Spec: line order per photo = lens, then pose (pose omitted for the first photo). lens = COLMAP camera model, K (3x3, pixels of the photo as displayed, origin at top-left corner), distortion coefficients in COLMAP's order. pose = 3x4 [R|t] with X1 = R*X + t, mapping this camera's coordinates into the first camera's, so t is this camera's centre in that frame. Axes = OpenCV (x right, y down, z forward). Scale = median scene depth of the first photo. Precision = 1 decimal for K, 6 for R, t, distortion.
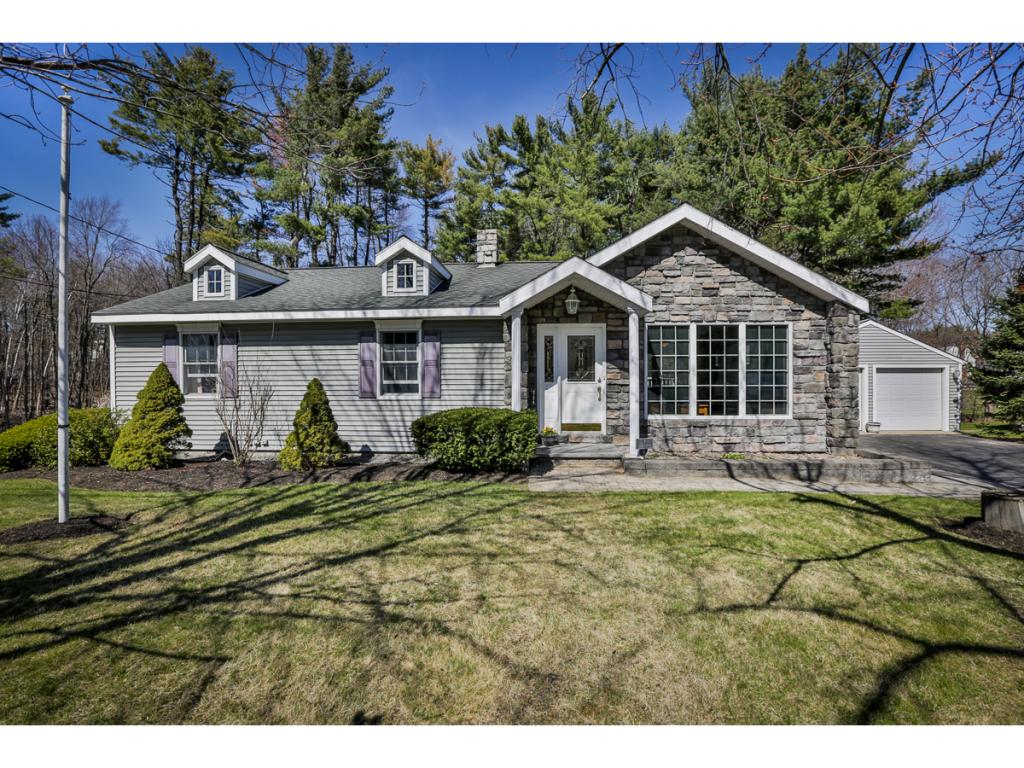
lens RADIAL K [[453.7, 0, 507.8], [0, 453.7, 381.1], [0, 0, 1]] dist [-0.019790, 0.000082]
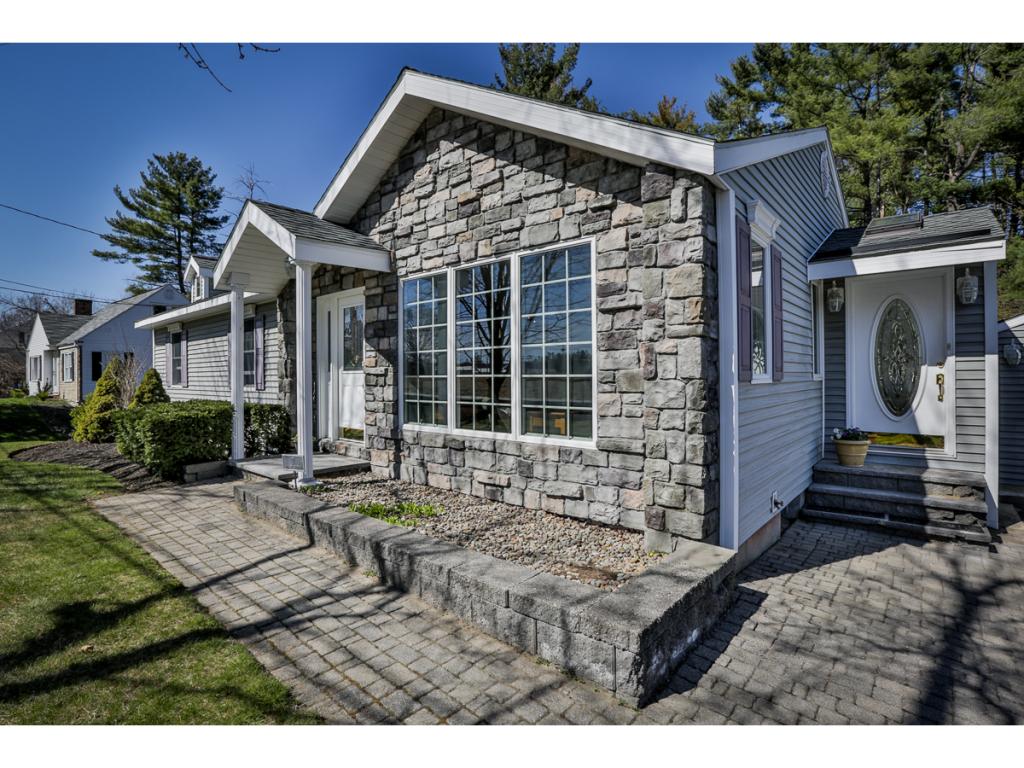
lens RADIAL K [[488.6, 0, 520.6], [0, 488.6, 379.4], [0, 0, 1]] dist [-0.044799, 0.013414]
pose [[0.801166, 0.006074, -0.598412, 0.852639], [-0.012956, 0.999890, -0.007197, 0.017772], [0.598302, 0.013519, 0.801156, 0.555075]]
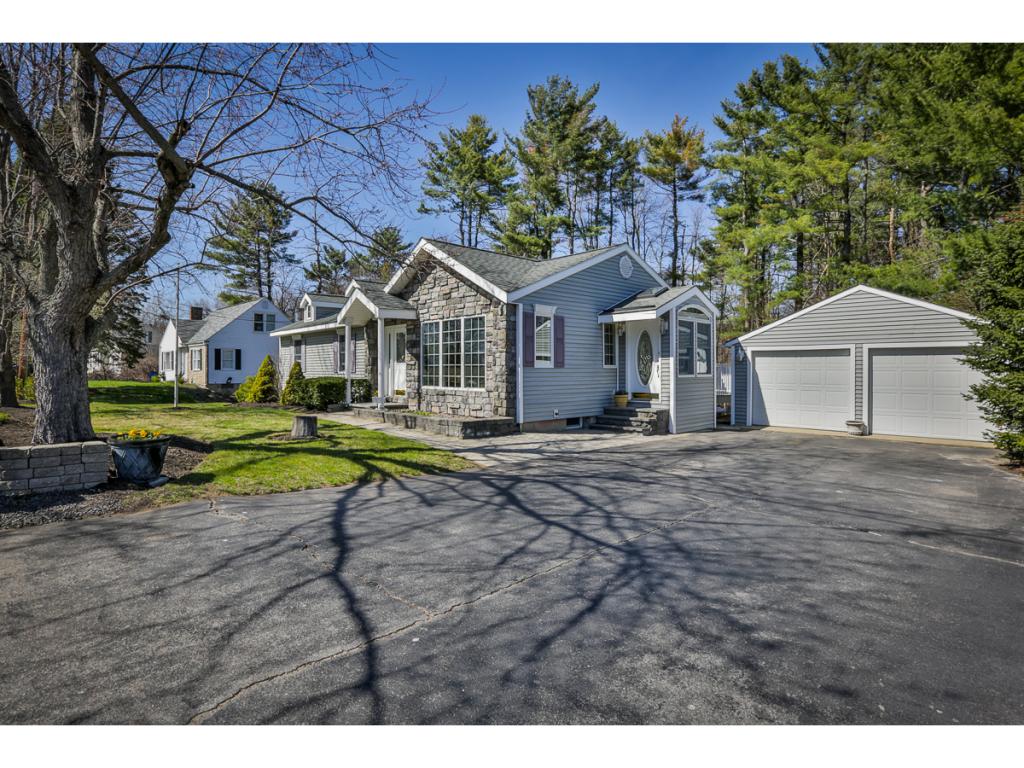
lens RADIAL K [[516.2, 0, 510.5], [0, 516.2, 374.9], [0, 0, 1]] dist [-0.022364, 0.000045]
pose [[0.721738, 0.012997, -0.692044, 1.652277], [-0.022071, 0.999747, -0.004242, 0.041716], [0.691814, 0.018335, 0.721843, 0.013230]]
